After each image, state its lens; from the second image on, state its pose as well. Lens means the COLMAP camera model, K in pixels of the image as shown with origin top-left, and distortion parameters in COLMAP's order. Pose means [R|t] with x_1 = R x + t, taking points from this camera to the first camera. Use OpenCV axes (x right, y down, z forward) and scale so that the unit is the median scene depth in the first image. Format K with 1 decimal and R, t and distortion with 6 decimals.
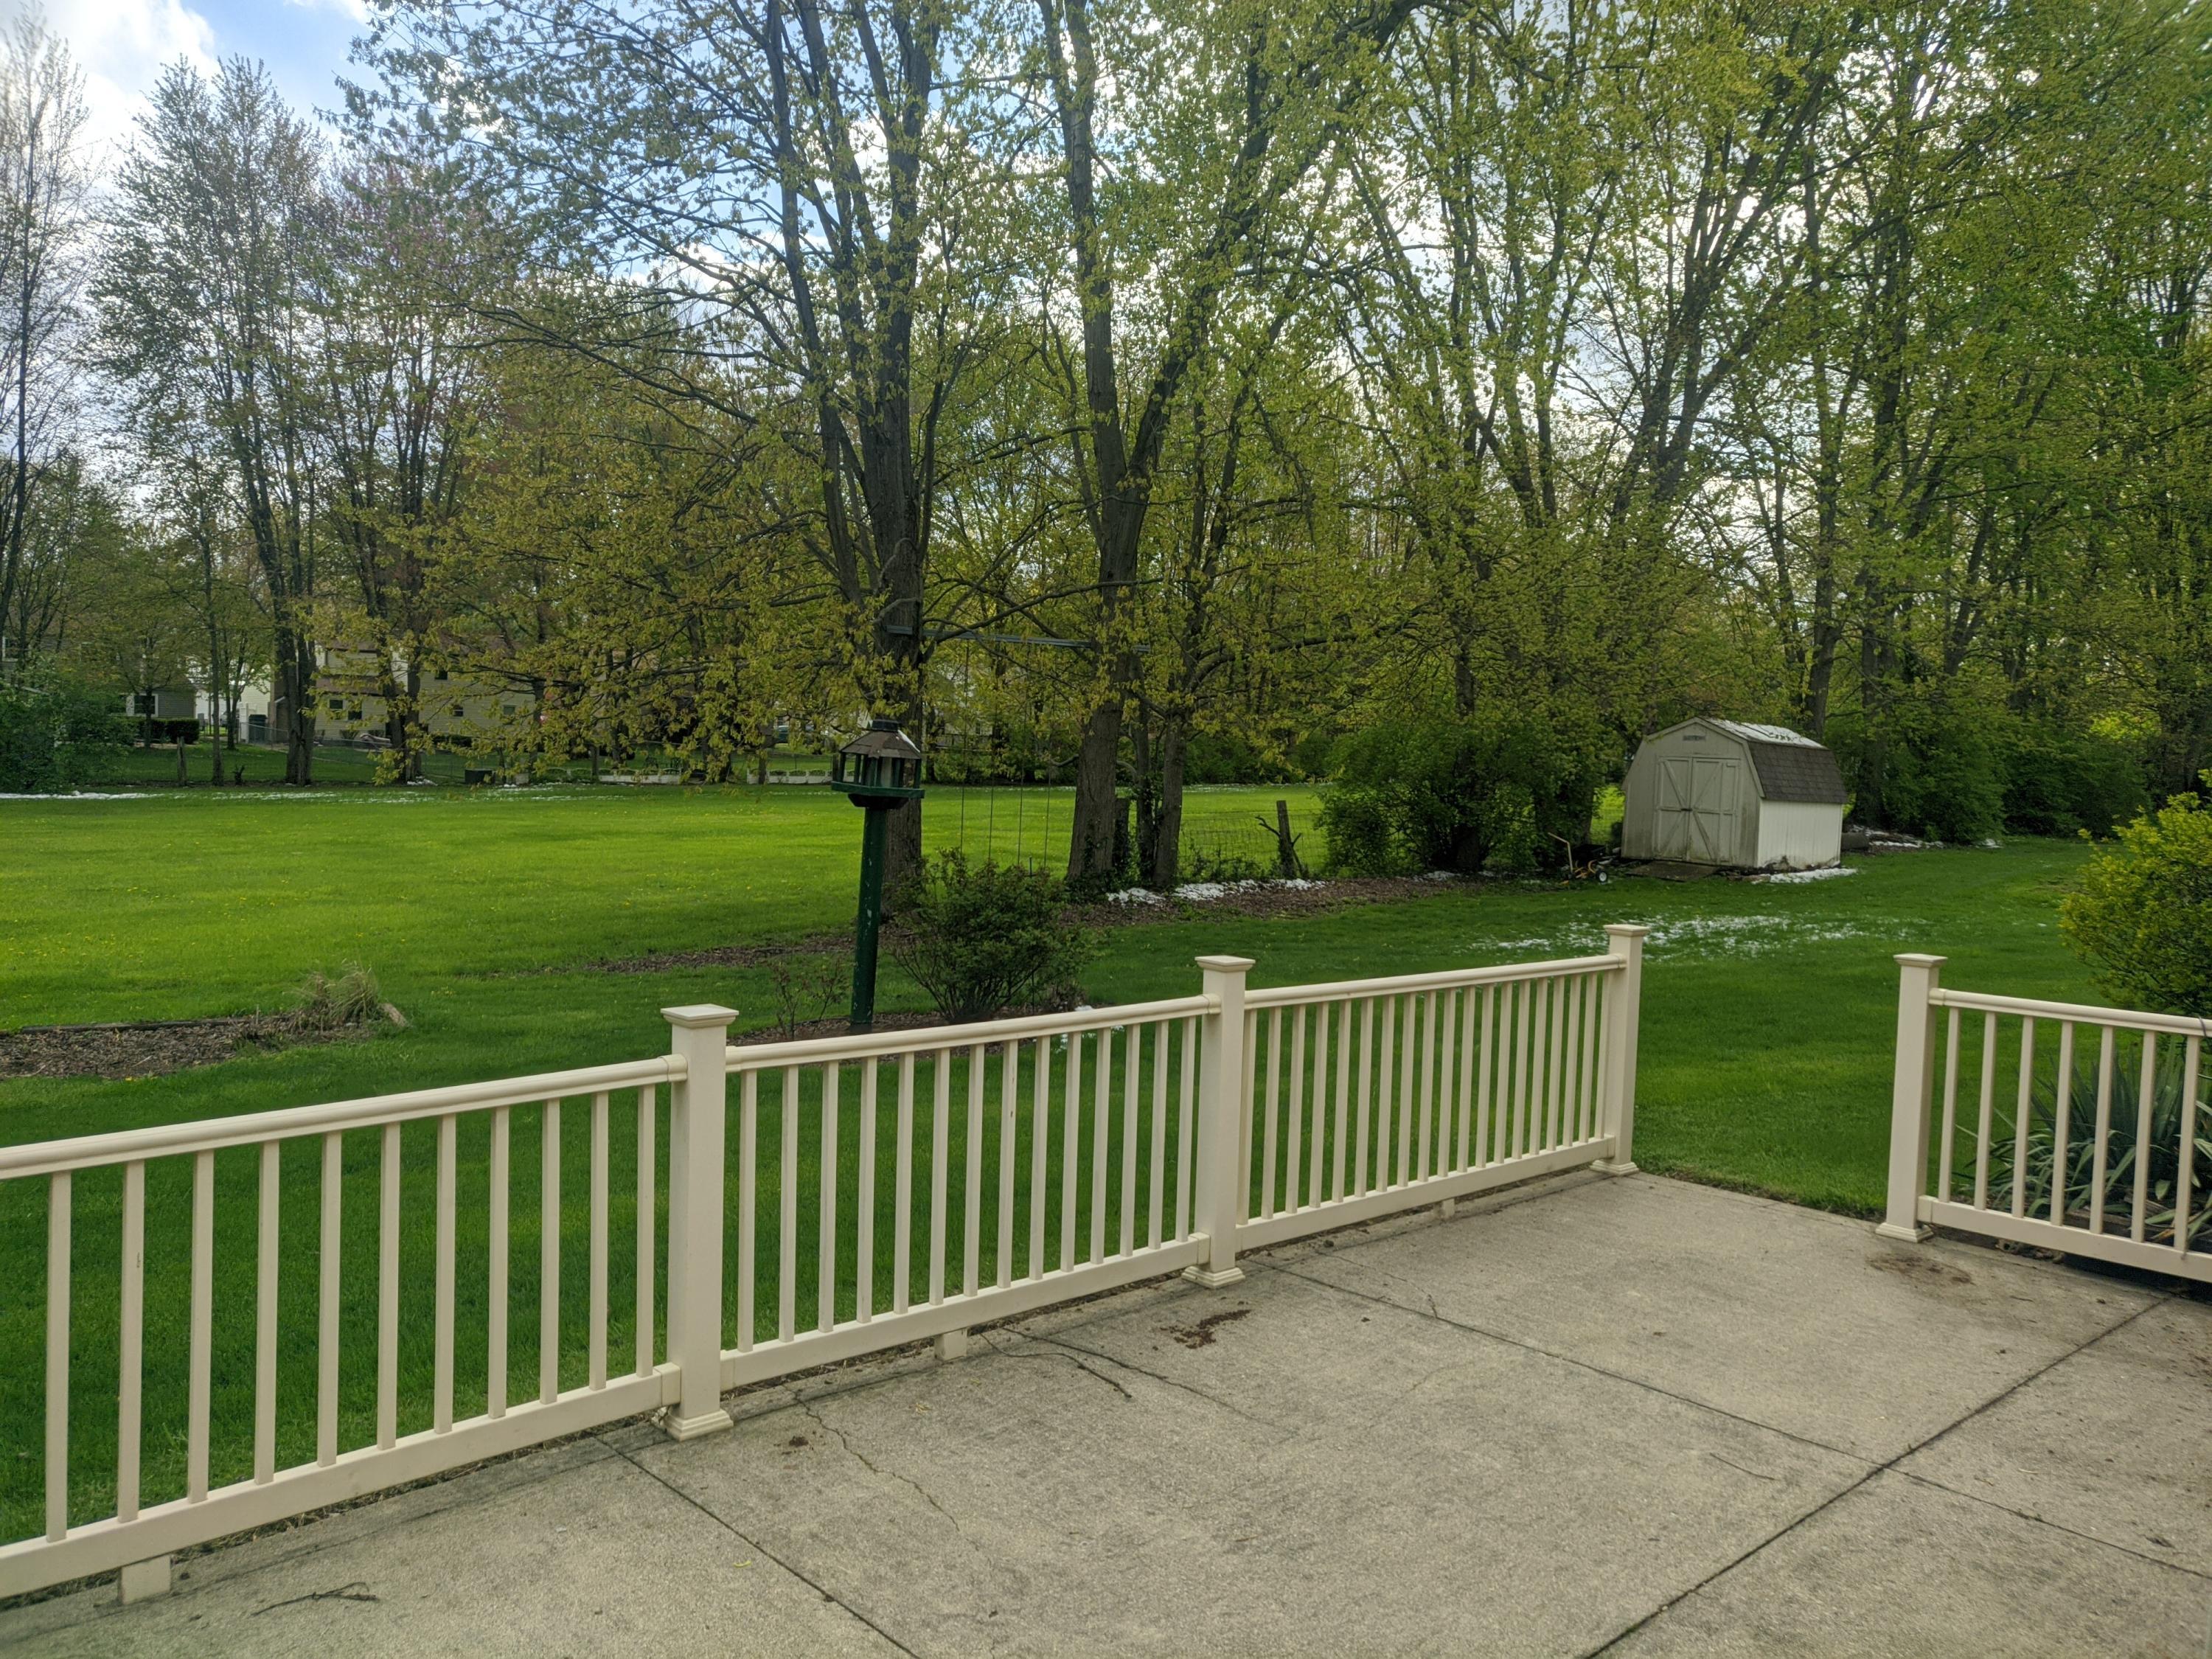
lens RADIAL K [[1670.8, 0, 1107.6], [0, 1670.8, 833.1], [0, 0, 1]] dist [0.031843, -0.004262]
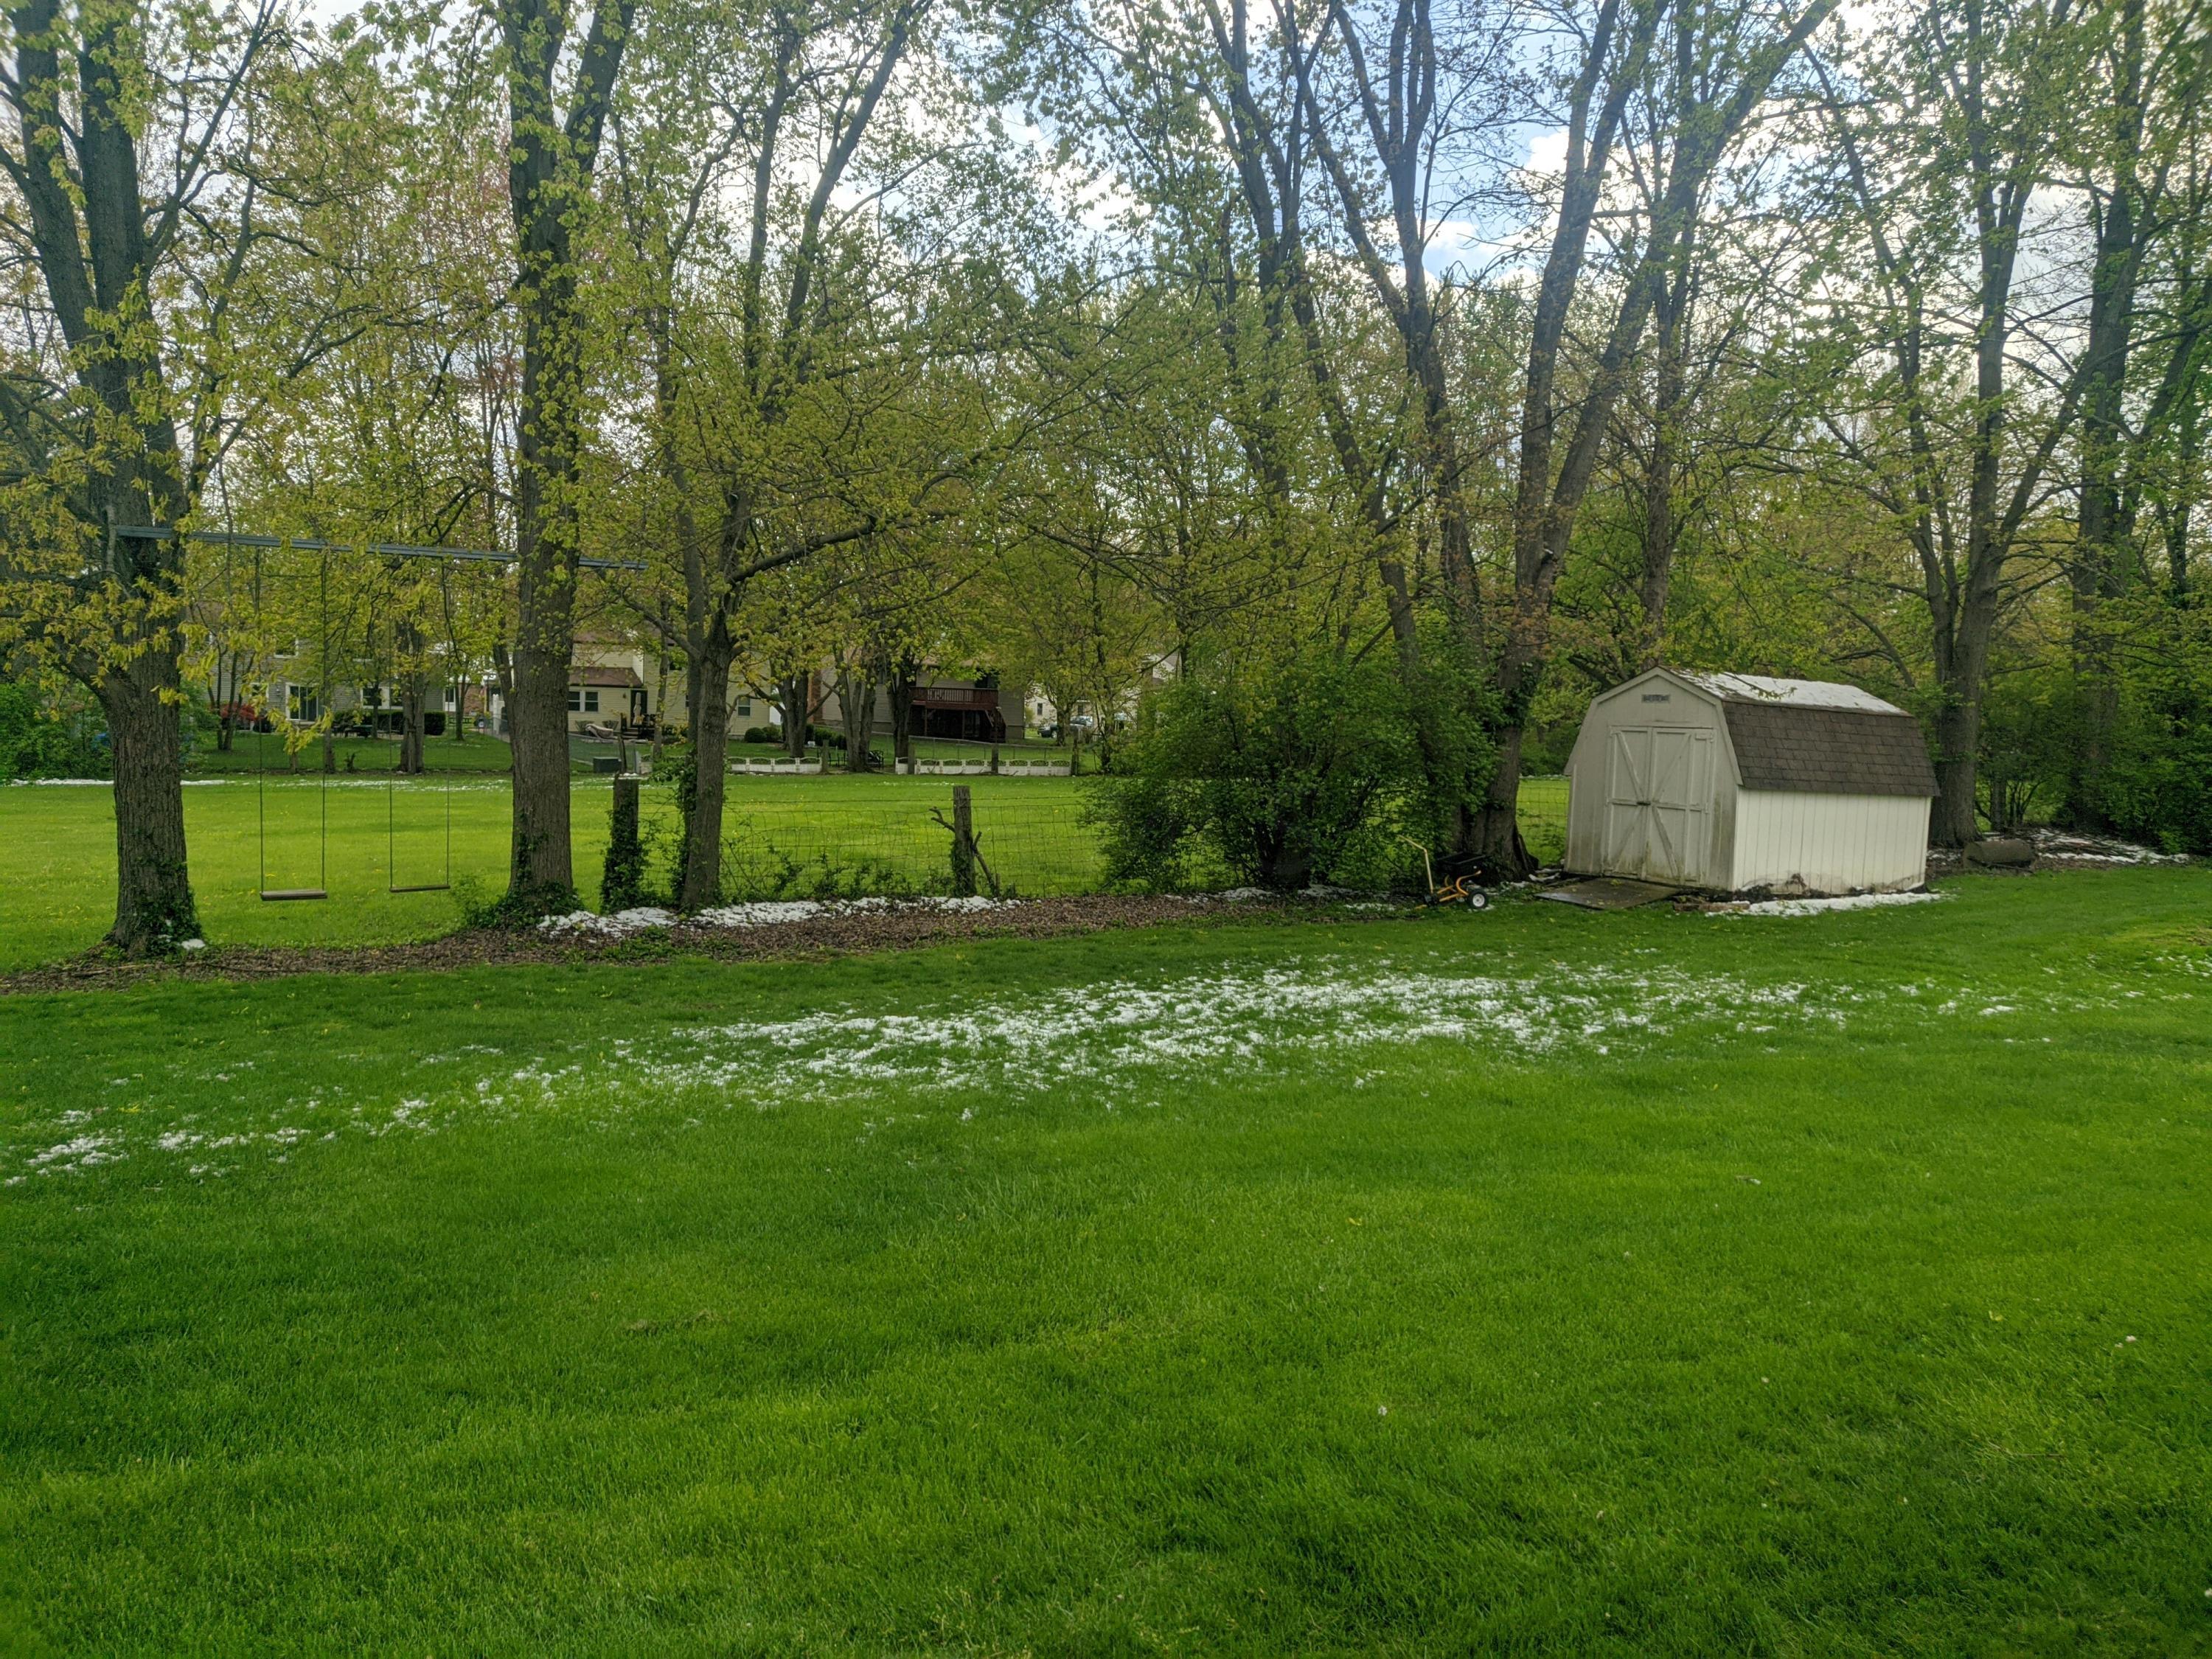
lens RADIAL K [[1670.8, 0, 1104.0], [0, 1670.8, 826.1], [0, 0, 1]] dist [0.031843, -0.004262]
pose [[0.972187, 0.009719, -0.234006, 0.289252], [-0.010098, 0.999949, -0.000422, -0.002247], [0.233990, 0.002774, 0.972235, 0.283497]]
